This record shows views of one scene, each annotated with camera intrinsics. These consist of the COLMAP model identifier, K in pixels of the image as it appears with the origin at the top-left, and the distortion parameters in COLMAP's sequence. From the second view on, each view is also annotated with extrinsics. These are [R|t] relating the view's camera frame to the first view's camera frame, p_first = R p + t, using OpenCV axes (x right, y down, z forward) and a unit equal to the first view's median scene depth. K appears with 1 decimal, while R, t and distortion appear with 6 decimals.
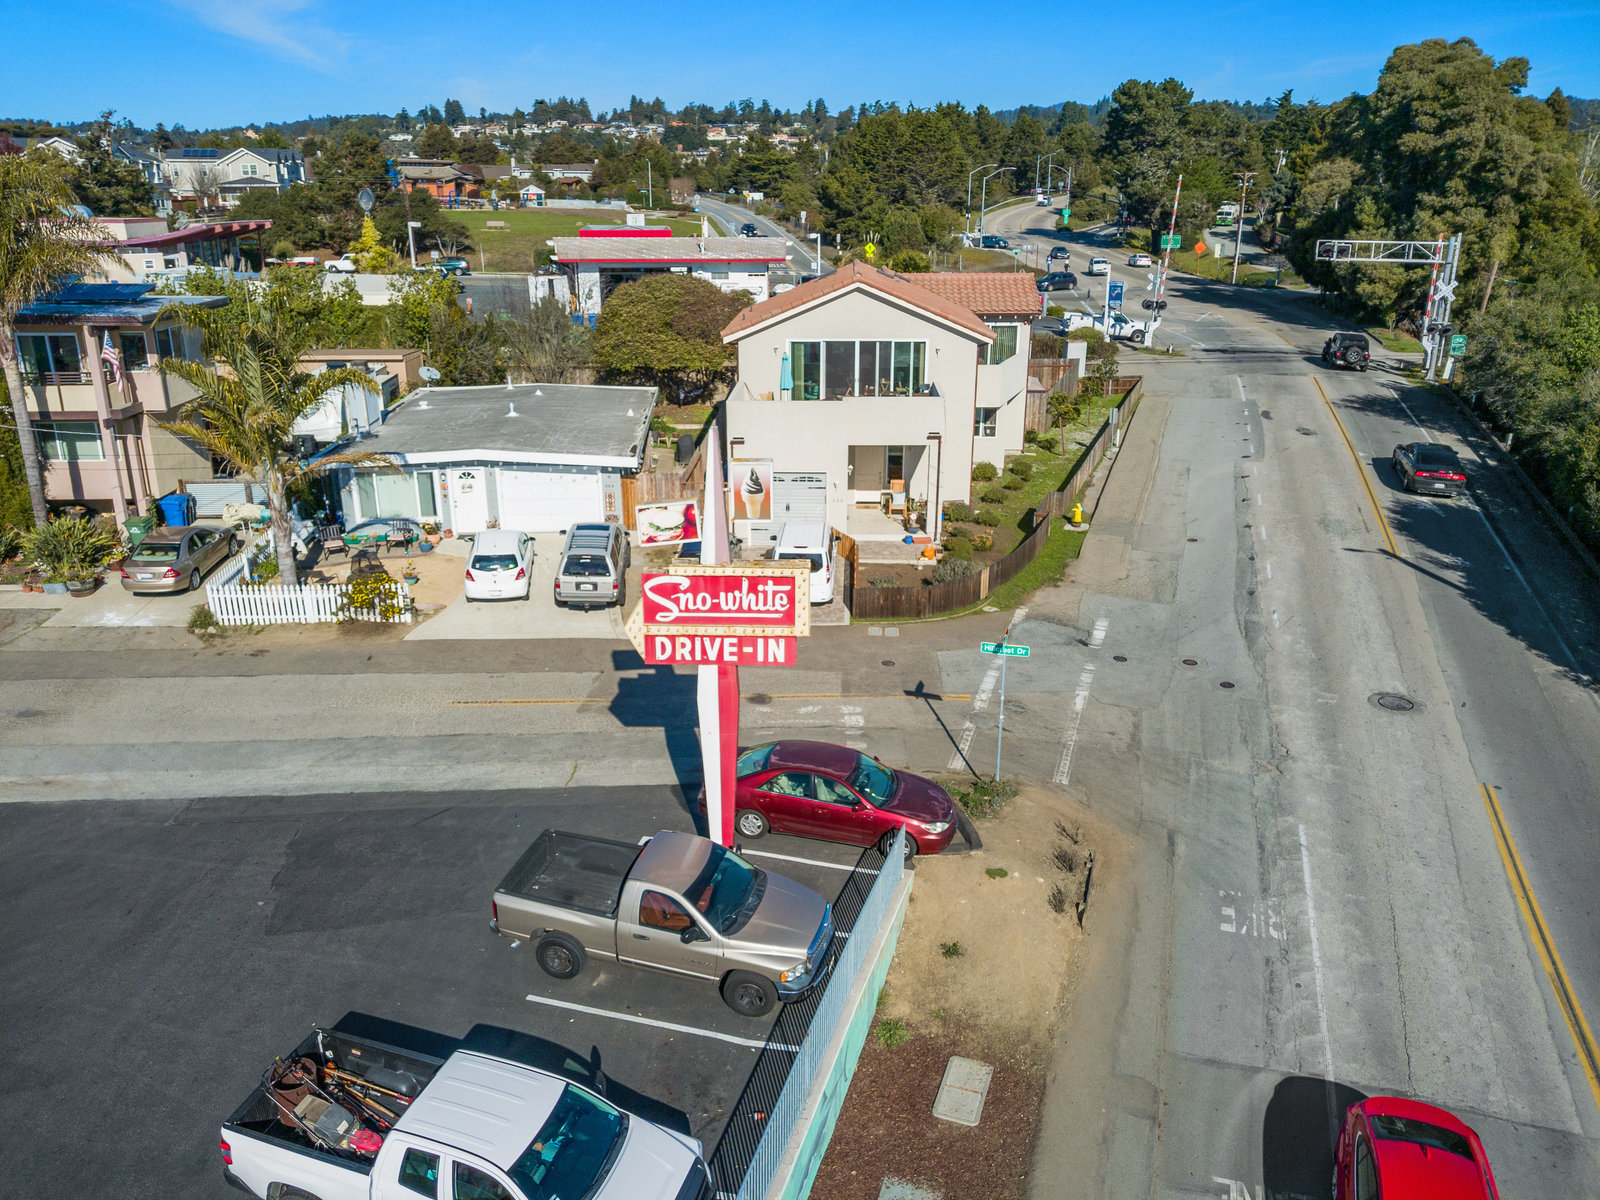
lens RADIAL K [[1206.2, 0, 805.7], [0, 1206.2, 591.2], [0, 0, 1]] dist [0.117183, -0.193547]
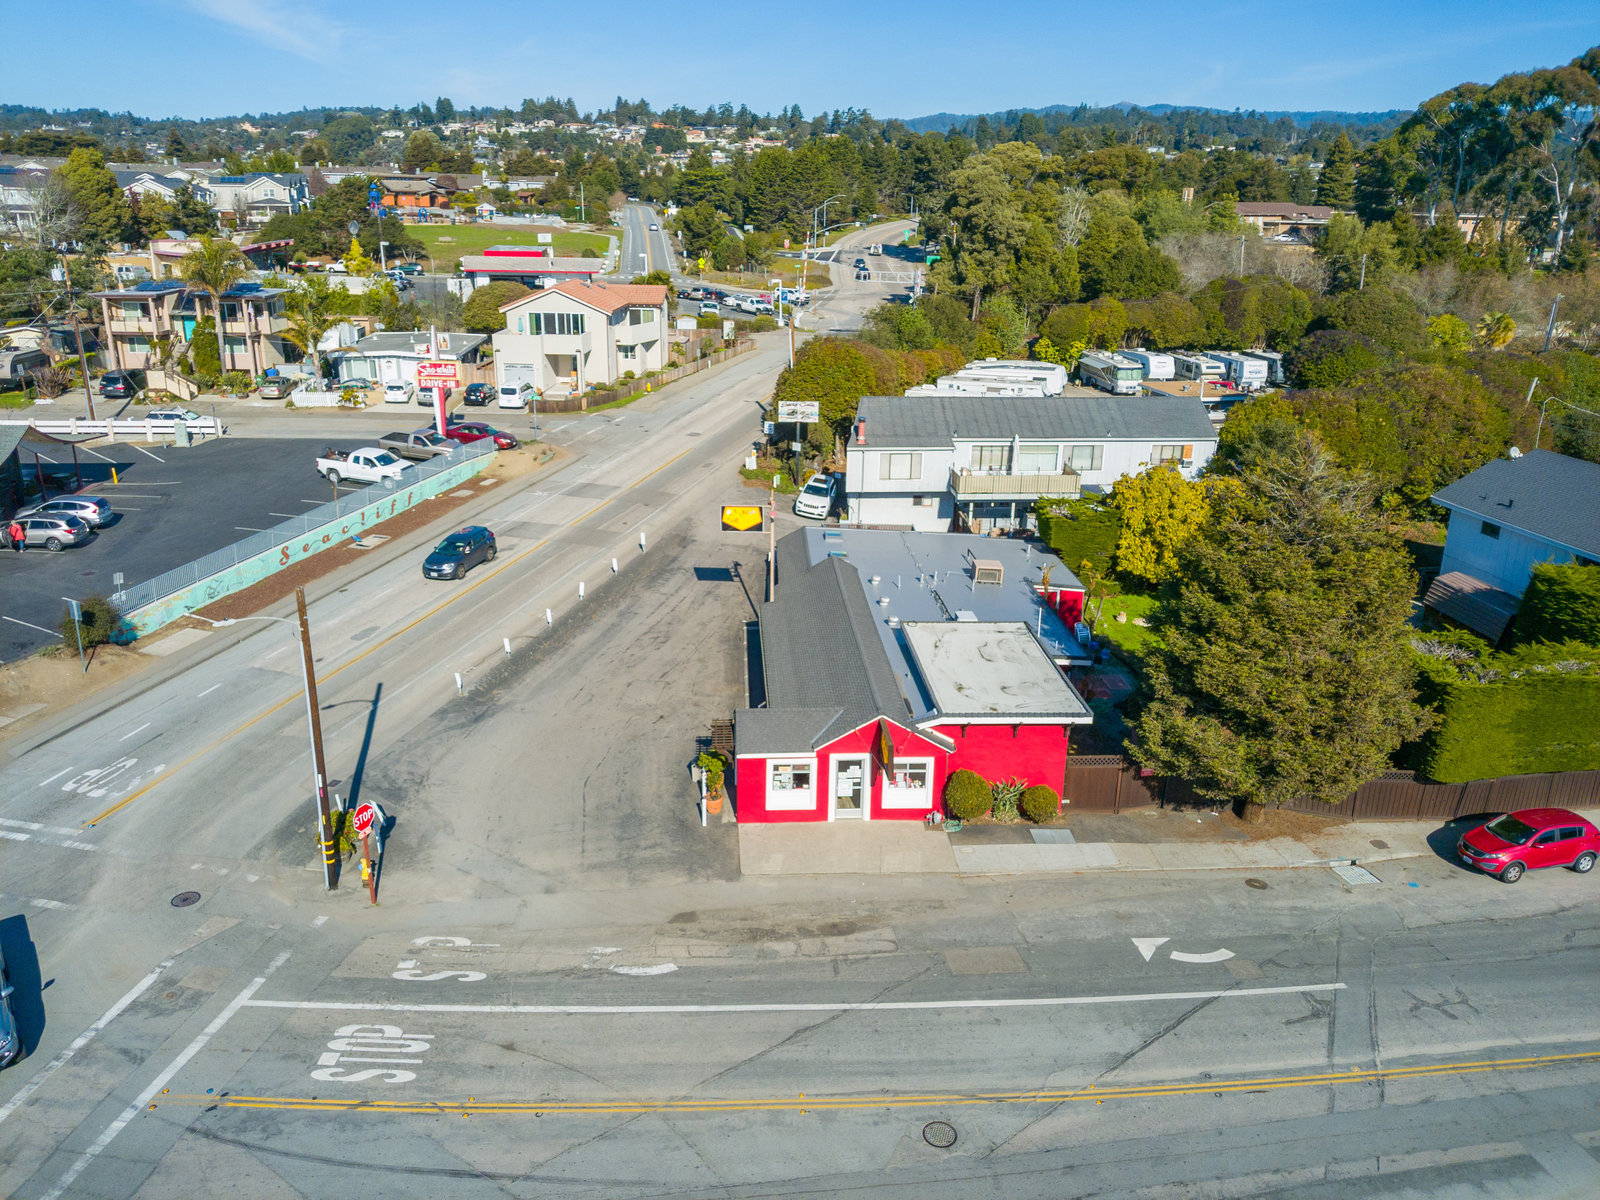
lens RADIAL K [[1206.2, 0, 805.7], [0, 1206.2, 591.2], [0, 0, 1]] dist [0.117183, -0.193547]
pose [[0.999859, 0.014307, 0.008796, 0.196821], [-0.014327, 0.999895, 0.002256, 0.124895], [-0.008763, -0.002382, 0.999959, -0.532601]]
